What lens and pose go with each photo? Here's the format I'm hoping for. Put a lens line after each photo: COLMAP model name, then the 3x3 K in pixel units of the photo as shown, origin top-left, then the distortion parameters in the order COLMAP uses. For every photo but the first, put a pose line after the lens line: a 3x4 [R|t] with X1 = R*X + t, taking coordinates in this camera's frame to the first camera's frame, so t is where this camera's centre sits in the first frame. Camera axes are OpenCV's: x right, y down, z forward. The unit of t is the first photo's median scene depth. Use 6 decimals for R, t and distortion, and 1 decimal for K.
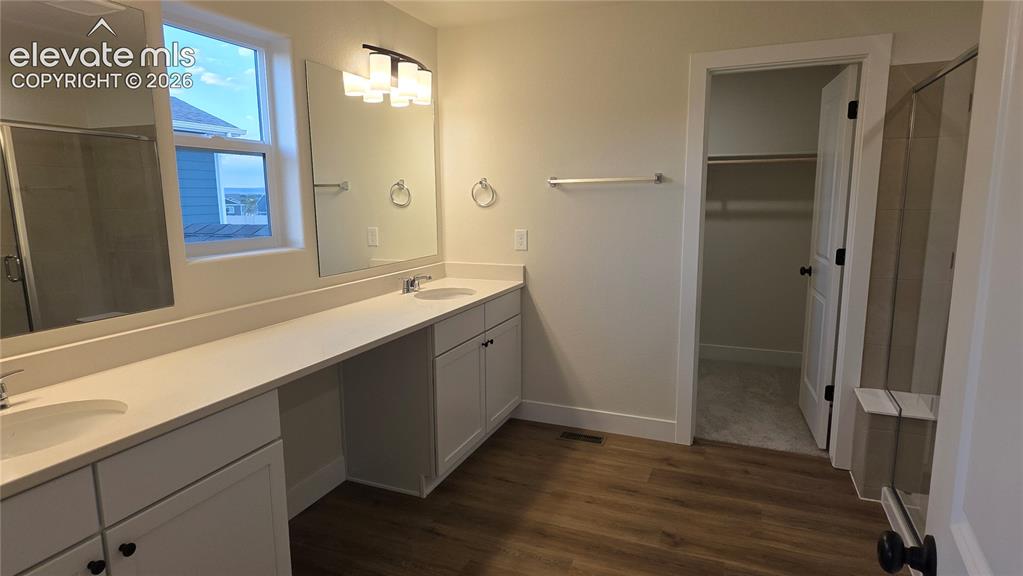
lens RADIAL K [[556.2, 0, 511.0], [0, 556.2, 291.2], [0, 0, 1]] dist [0.001338, 0.000176]
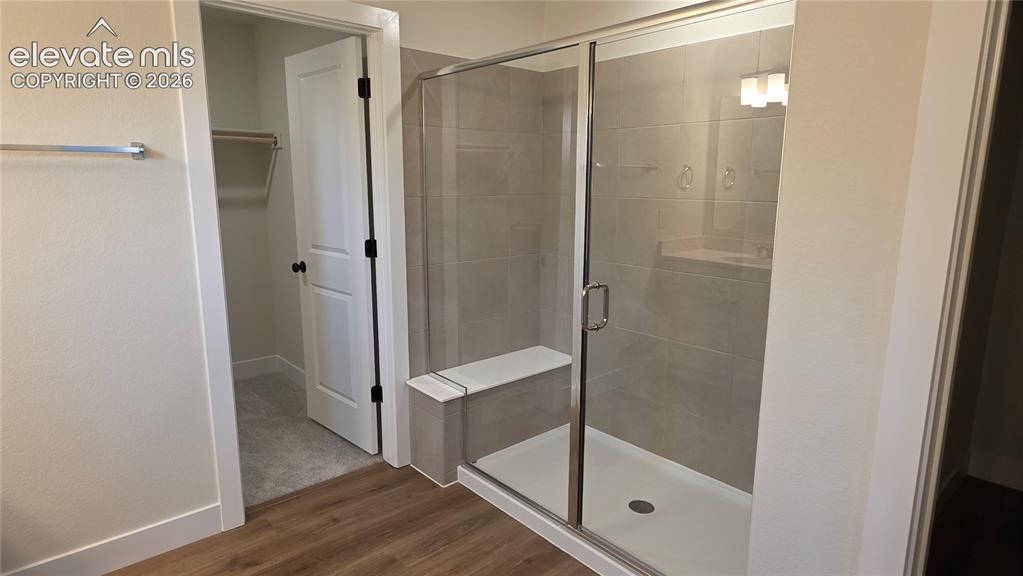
lens RADIAL K [[572.0, 0, 511.5], [0, 572.0, 288.0], [0, 0, 1]] dist [0.000243, 0.000003]
pose [[0.438106, -0.154607, 0.885528, -0.151534], [0.139001, 0.984902, 0.103187, -0.060166], [-0.888112, 0.077882, 0.452981, 0.353464]]
